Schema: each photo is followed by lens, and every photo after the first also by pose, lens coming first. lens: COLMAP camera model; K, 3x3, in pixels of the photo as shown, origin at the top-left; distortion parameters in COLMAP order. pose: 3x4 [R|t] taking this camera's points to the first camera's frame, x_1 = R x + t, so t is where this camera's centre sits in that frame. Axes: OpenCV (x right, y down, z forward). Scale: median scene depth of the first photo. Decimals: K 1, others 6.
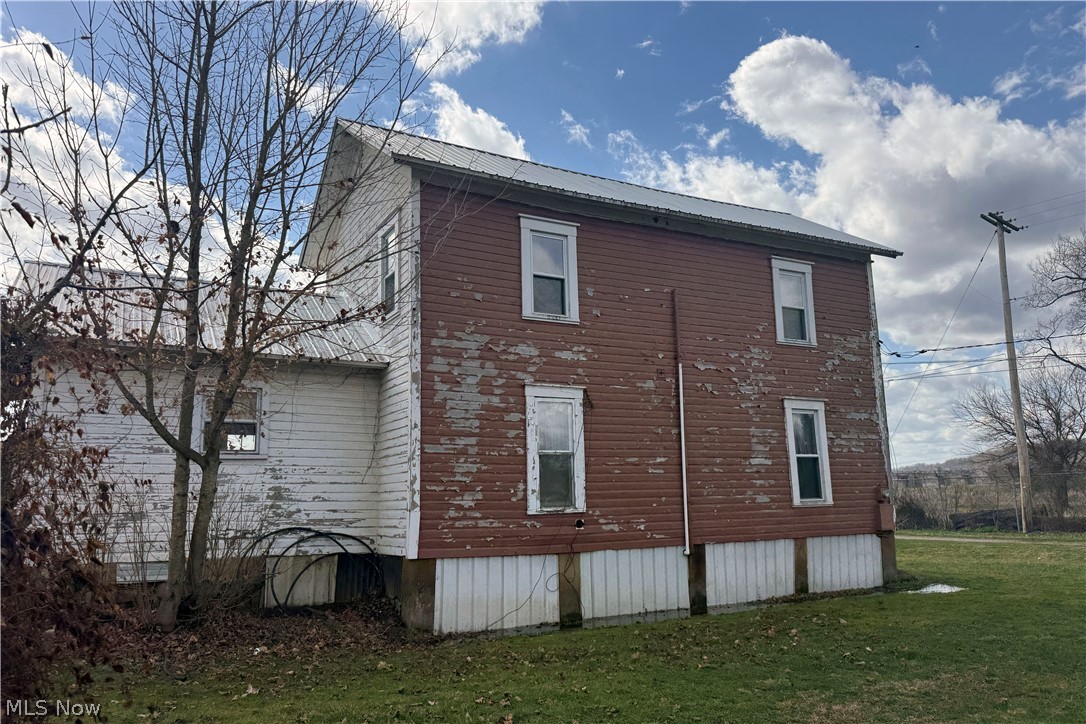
lens RADIAL K [[753.1, 0, 543.0], [0, 753.1, 362.0], [0, 0, 1]] dist [0.002335, -0.000659]
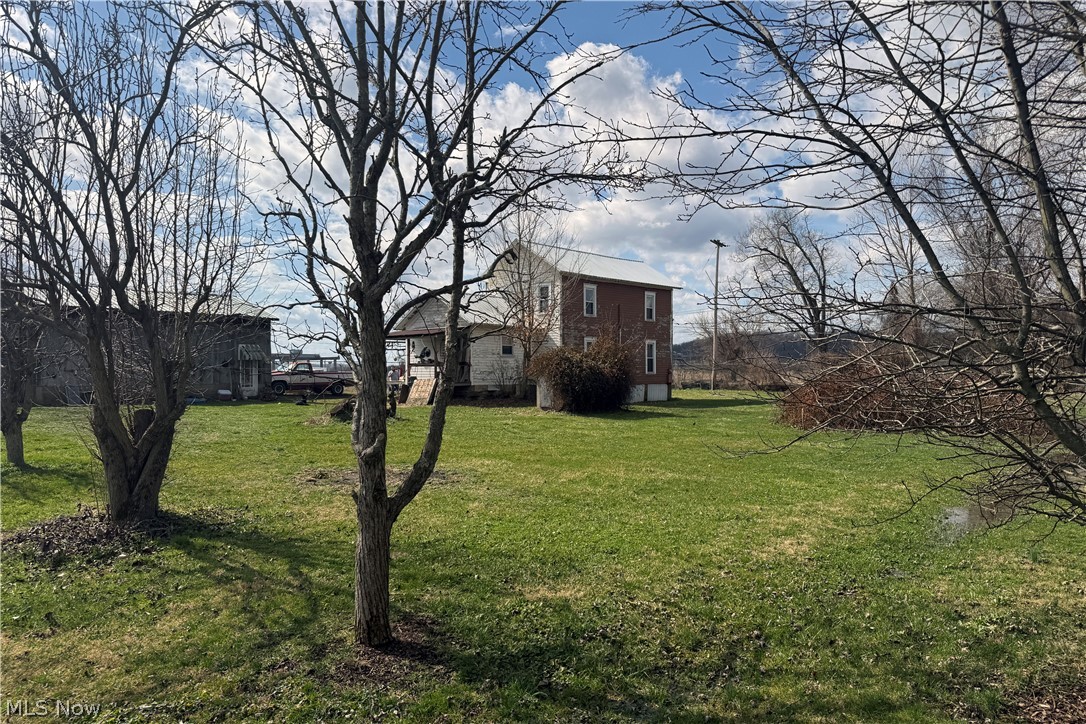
lens RADIAL K [[753.1, 0, 543.0], [0, 753.1, 362.0], [0, 0, 1]] dist [0.002335, -0.000659]
pose [[0.945992, 0.020427, 0.323546, -1.027898], [-0.072497, 0.986068, 0.149714, -0.280135], [-0.315980, -0.165084, 0.934293, -1.686740]]
